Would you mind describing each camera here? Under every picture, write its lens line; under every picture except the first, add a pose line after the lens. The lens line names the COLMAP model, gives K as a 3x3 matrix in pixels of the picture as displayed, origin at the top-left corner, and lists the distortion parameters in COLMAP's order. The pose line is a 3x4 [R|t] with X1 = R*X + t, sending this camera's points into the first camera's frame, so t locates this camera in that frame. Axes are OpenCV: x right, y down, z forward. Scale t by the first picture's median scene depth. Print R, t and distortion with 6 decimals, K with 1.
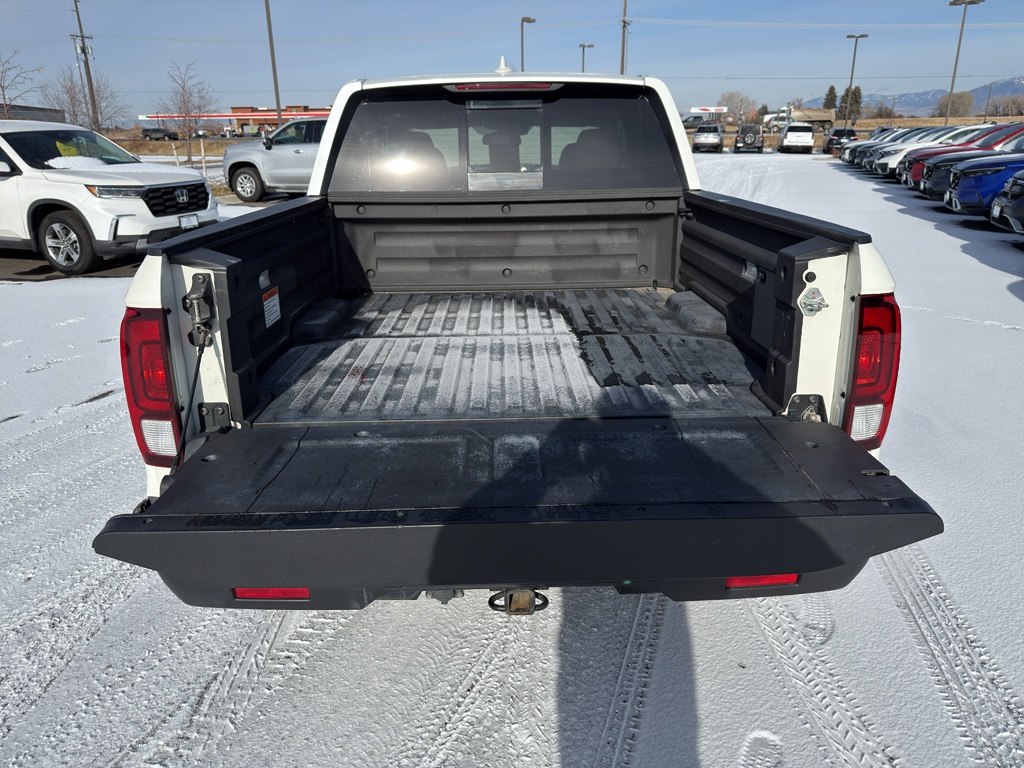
lens RADIAL K [[749.1, 0, 516.1], [0, 749.1, 370.1], [0, 0, 1]] dist [0.005073, -0.011307]
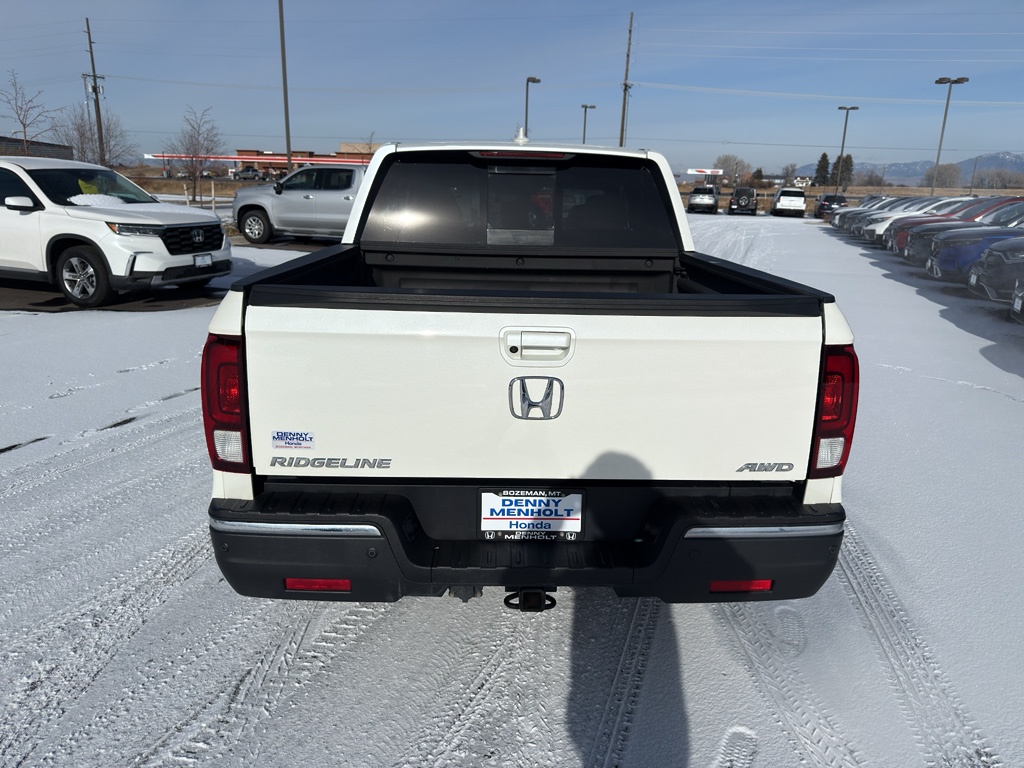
lens RADIAL K [[753.0, 0, 528.3], [0, 753.0, 365.2], [0, 0, 1]] dist [0.008541, -0.015360]
pose [[0.999120, 0.034242, 0.024239, -0.022595], [-0.032389, 0.996800, -0.073082, 0.018770], [-0.026664, 0.072233, 0.997031, -0.100531]]
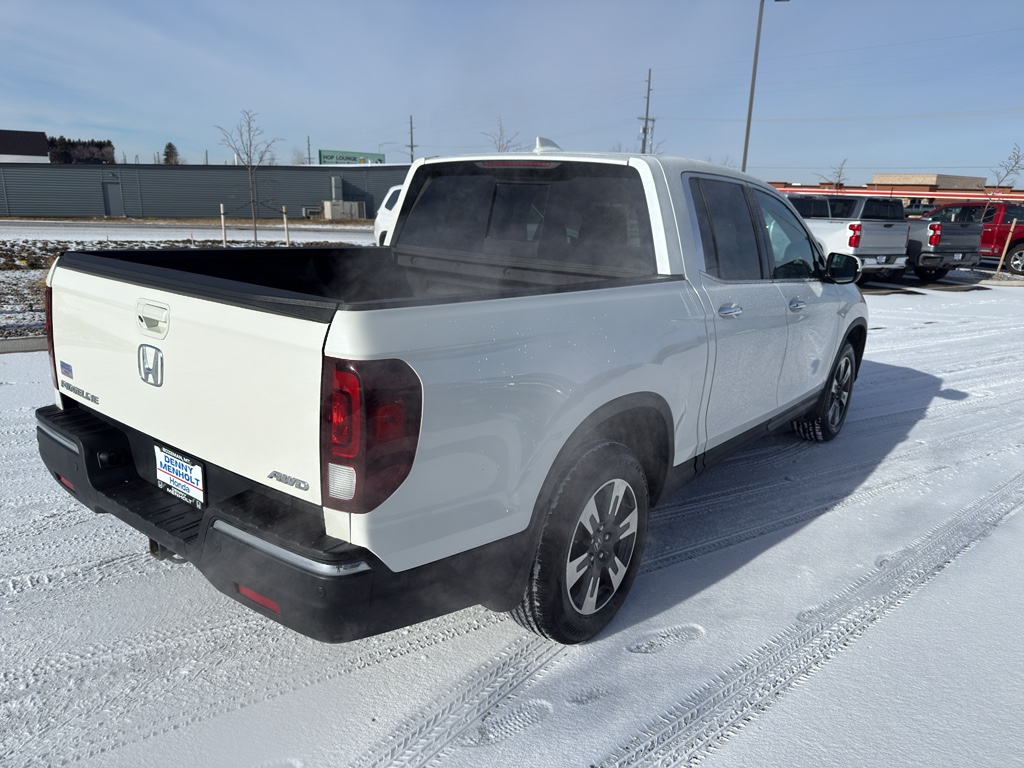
lens RADIAL K [[753.0, 0, 528.3], [0, 753.0, 365.2], [0, 0, 1]] dist [0.008541, -0.015360]
pose [[0.779997, 0.178596, -0.599757, 0.670455], [-0.237424, 0.971209, -0.019569, -0.067087], [0.578995, 0.157660, 0.799943, 0.154921]]
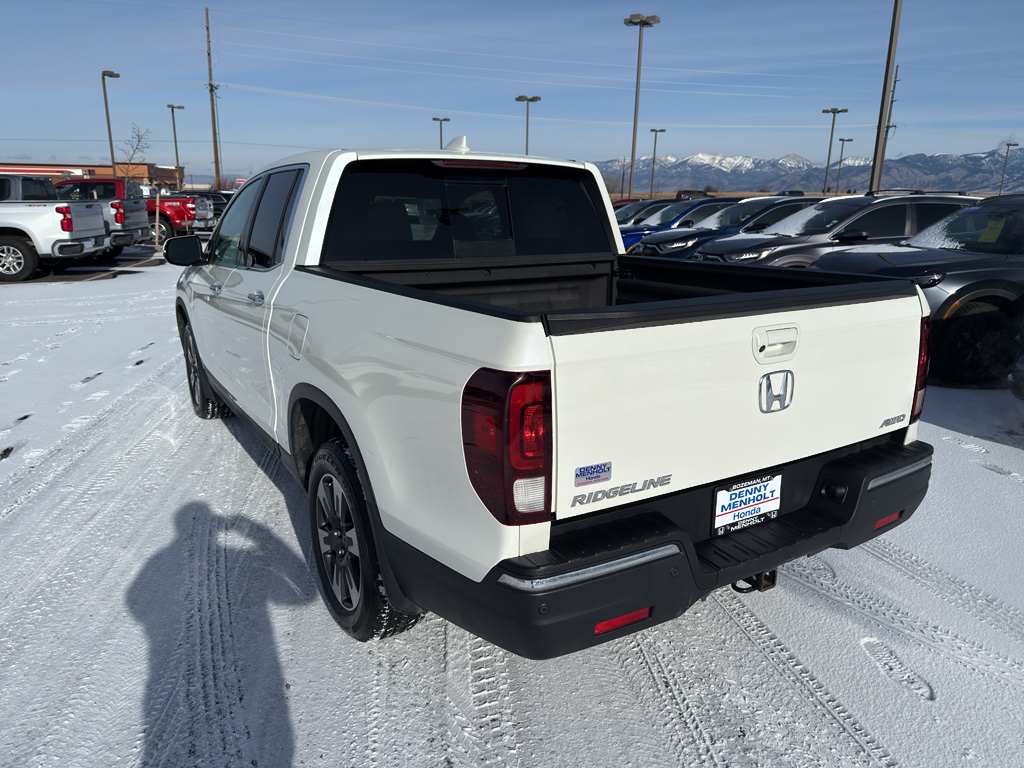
lens RADIAL K [[753.0, 0, 528.3], [0, 753.0, 365.2], [0, 0, 1]] dist [0.008541, -0.015360]
pose [[0.853876, -0.088718, 0.512859, -0.516915], [0.134941, 0.989408, -0.053513, -0.016135], [-0.502679, 0.114899, 0.856803, 0.046555]]
